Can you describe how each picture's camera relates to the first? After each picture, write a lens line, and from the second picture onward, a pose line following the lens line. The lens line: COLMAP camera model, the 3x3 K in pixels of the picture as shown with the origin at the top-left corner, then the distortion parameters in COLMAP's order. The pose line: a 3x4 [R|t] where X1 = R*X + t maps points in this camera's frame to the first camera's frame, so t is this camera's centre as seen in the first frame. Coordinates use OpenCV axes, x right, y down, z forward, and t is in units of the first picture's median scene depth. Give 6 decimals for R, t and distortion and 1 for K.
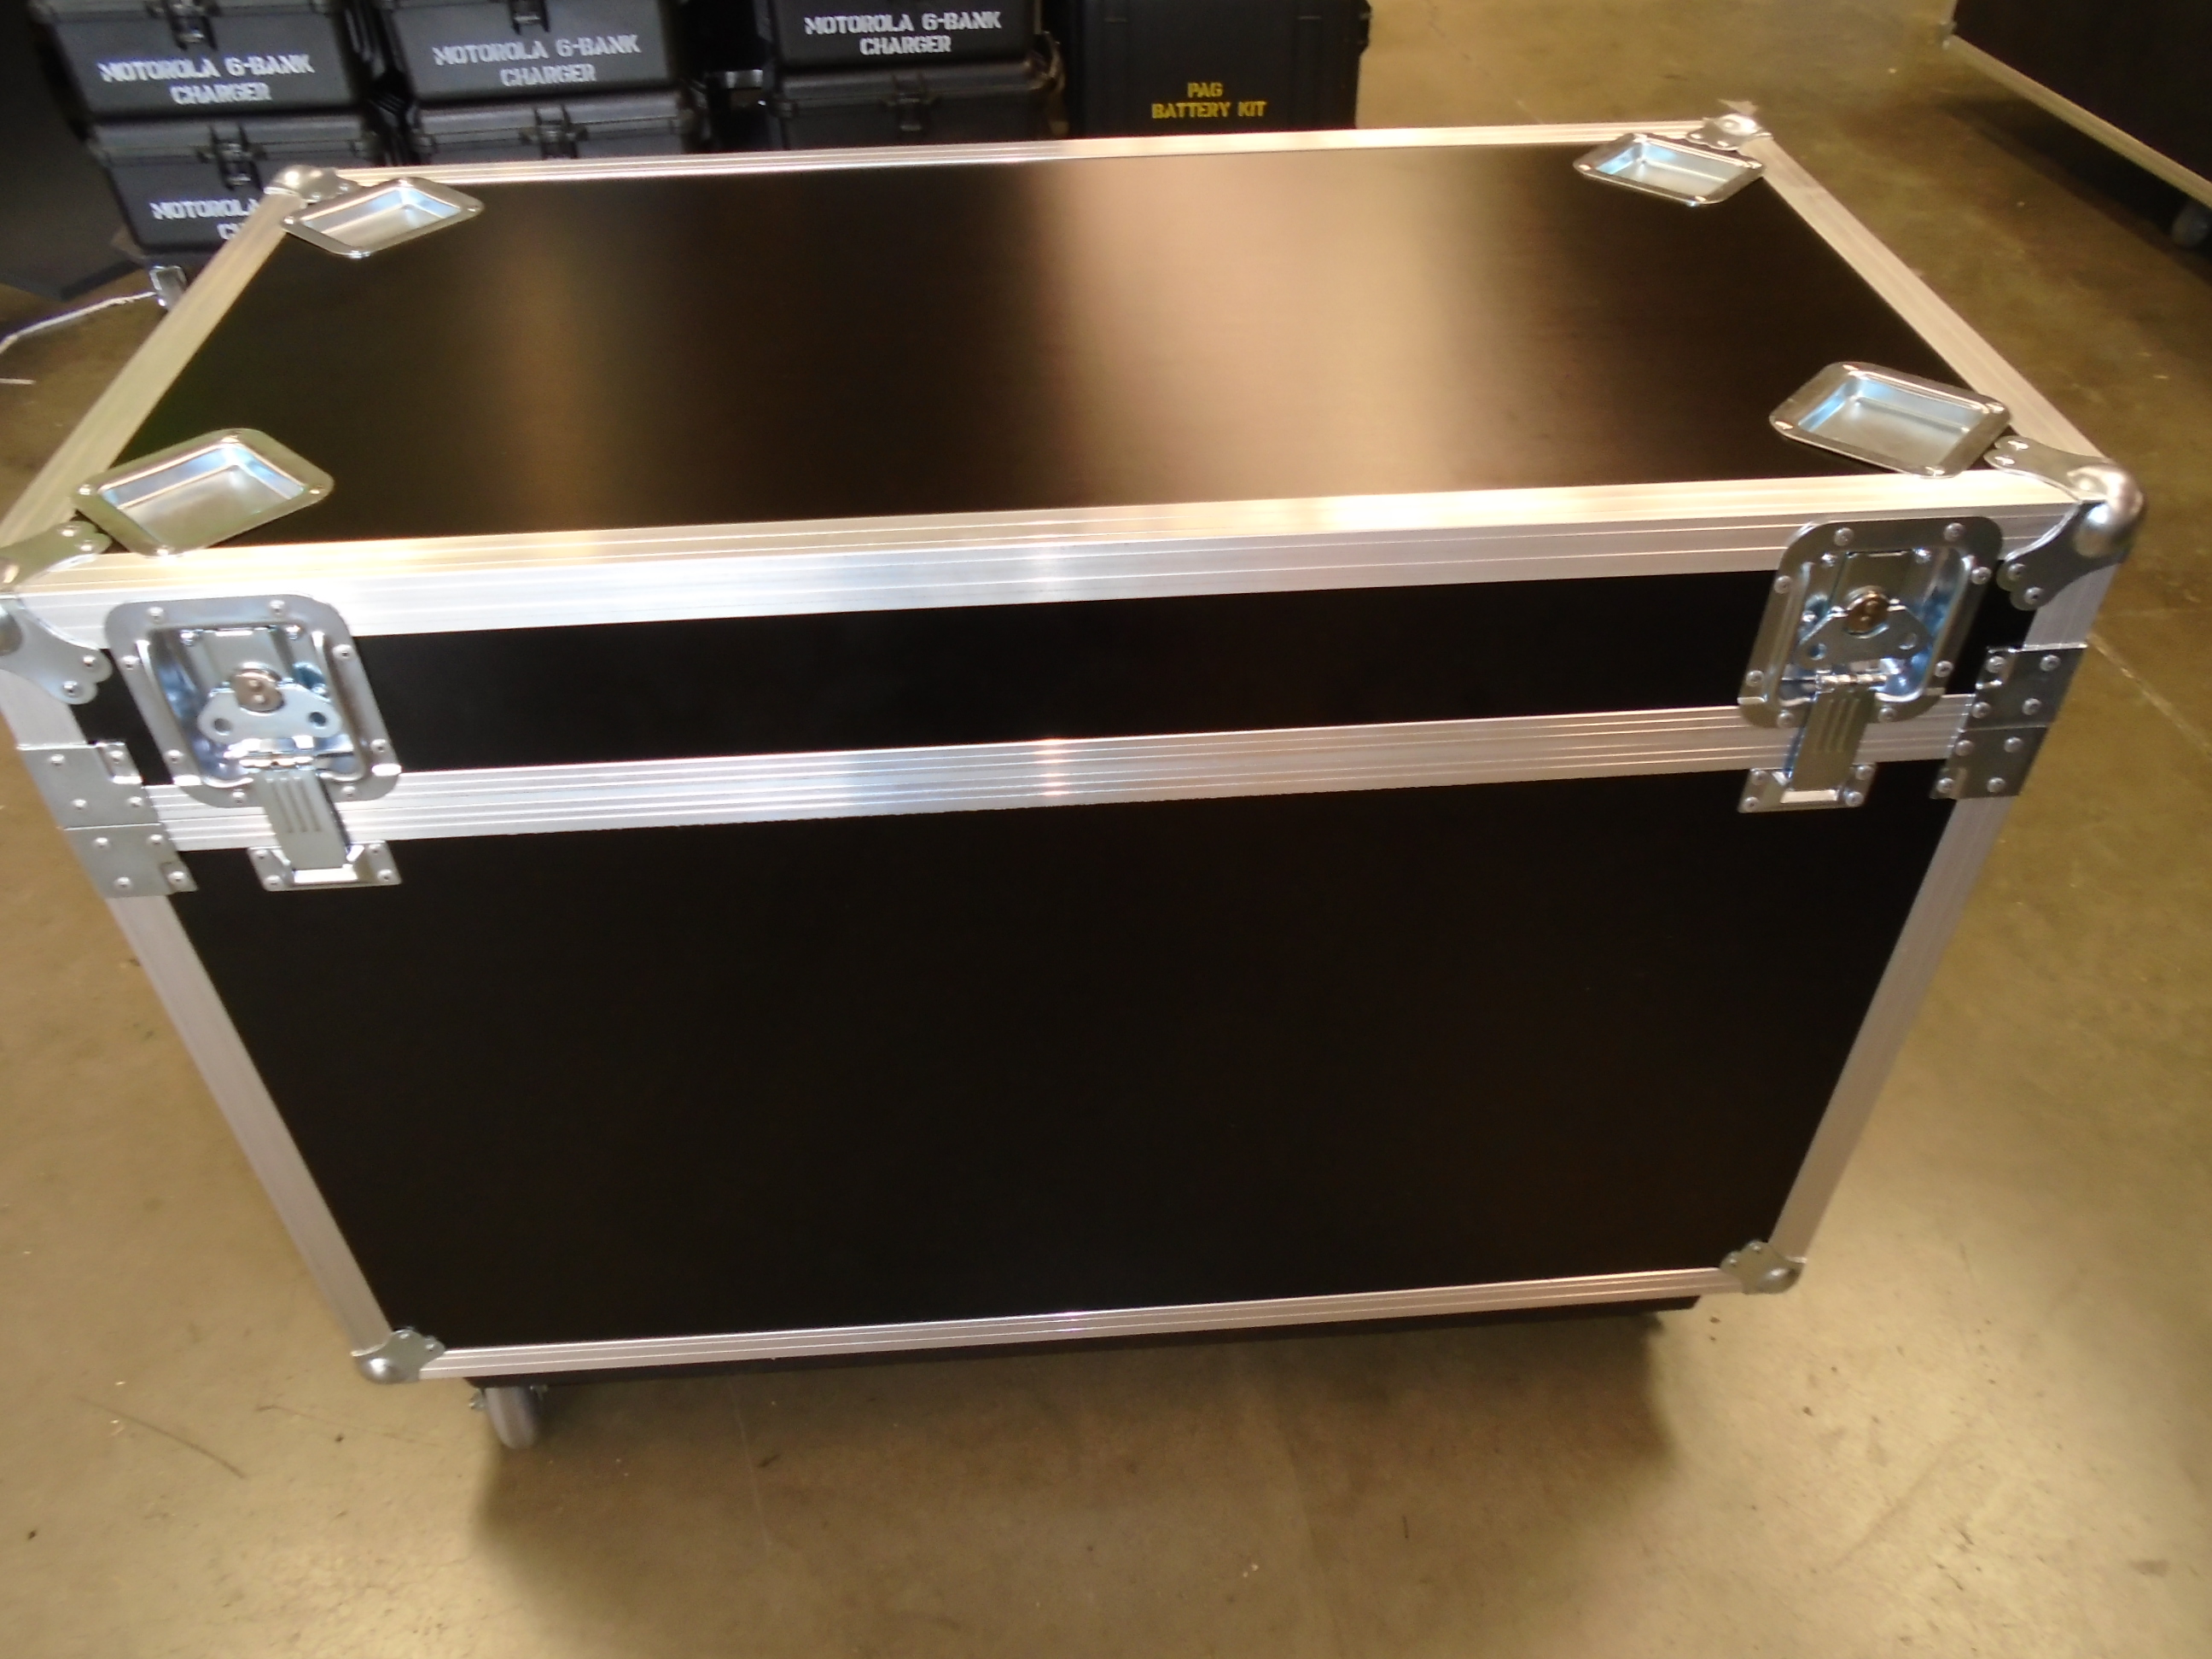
lens RADIAL K [[1727.4, 0, 1095.1], [0, 1727.4, 828.0], [0, 0, 1]] dist [-0.006743, 0.005408]
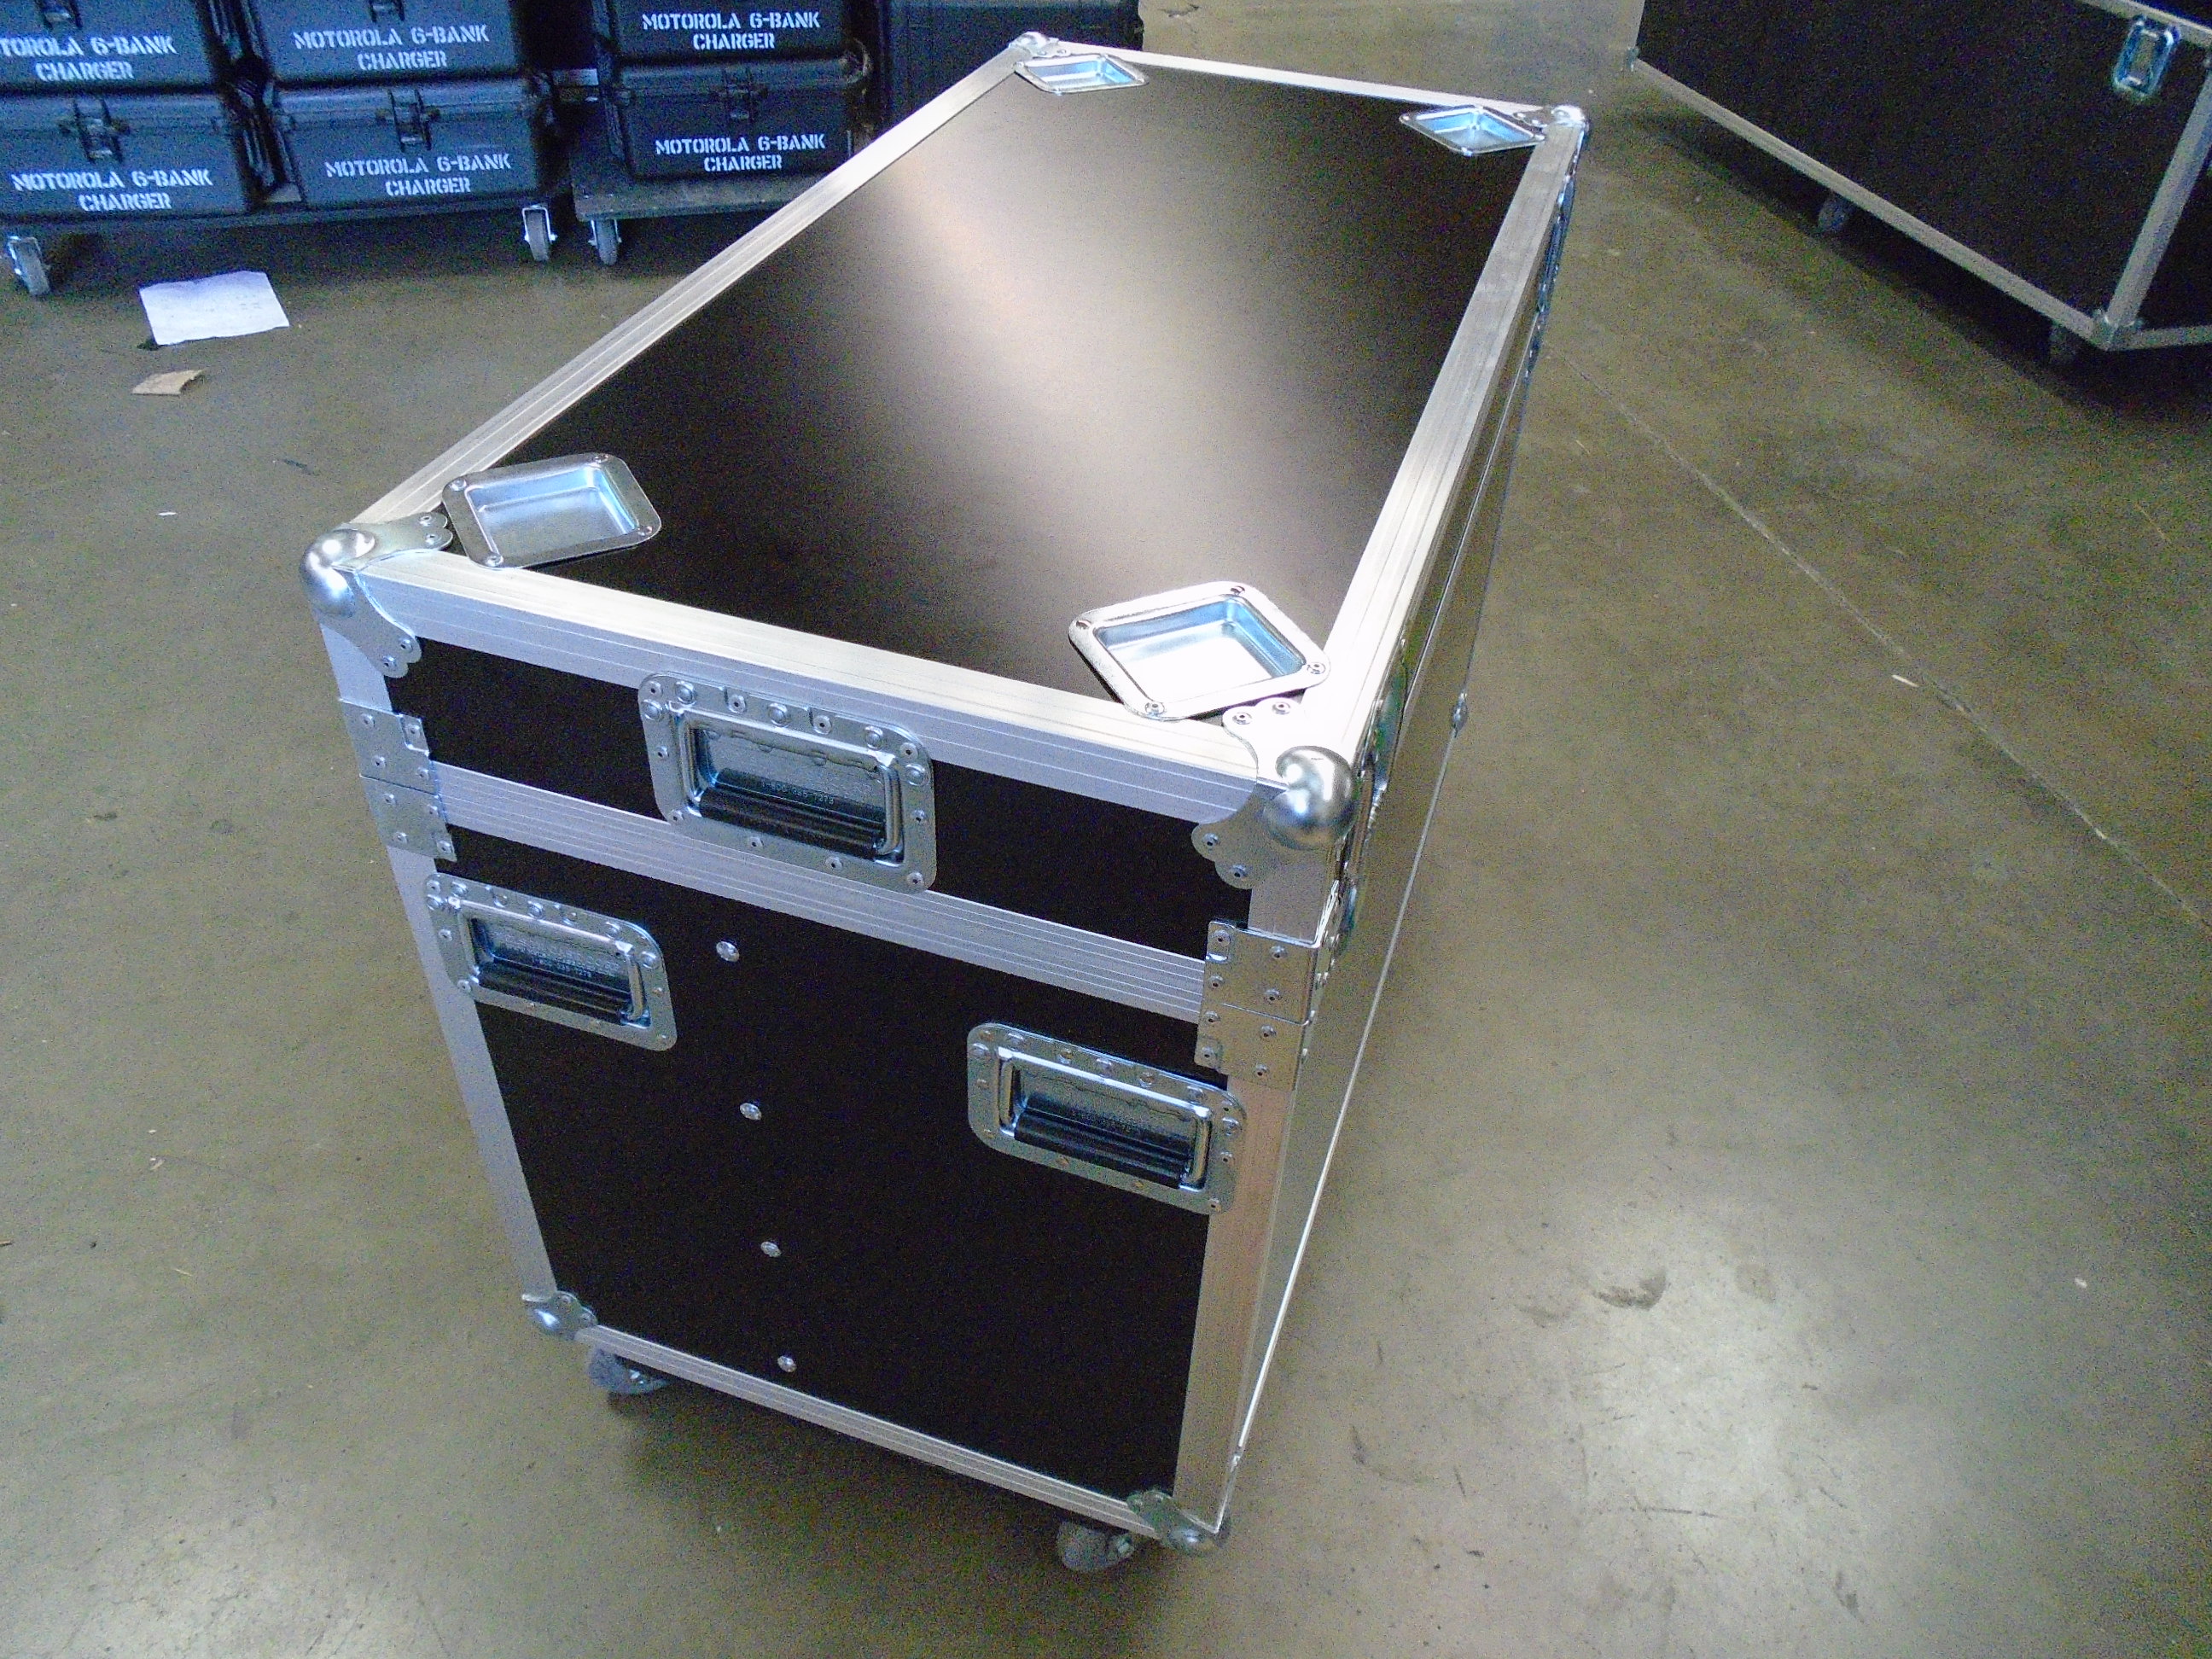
lens RADIAL K [[1727.4, 0, 1095.1], [0, 1727.4, 828.0], [0, 0, 1]] dist [-0.006743, 0.005408]
pose [[0.991187, -0.038184, 0.126844, -0.040807], [0.041387, 0.998885, -0.022711, 0.088105], [-0.125836, 0.027760, 0.991663, -0.117226]]
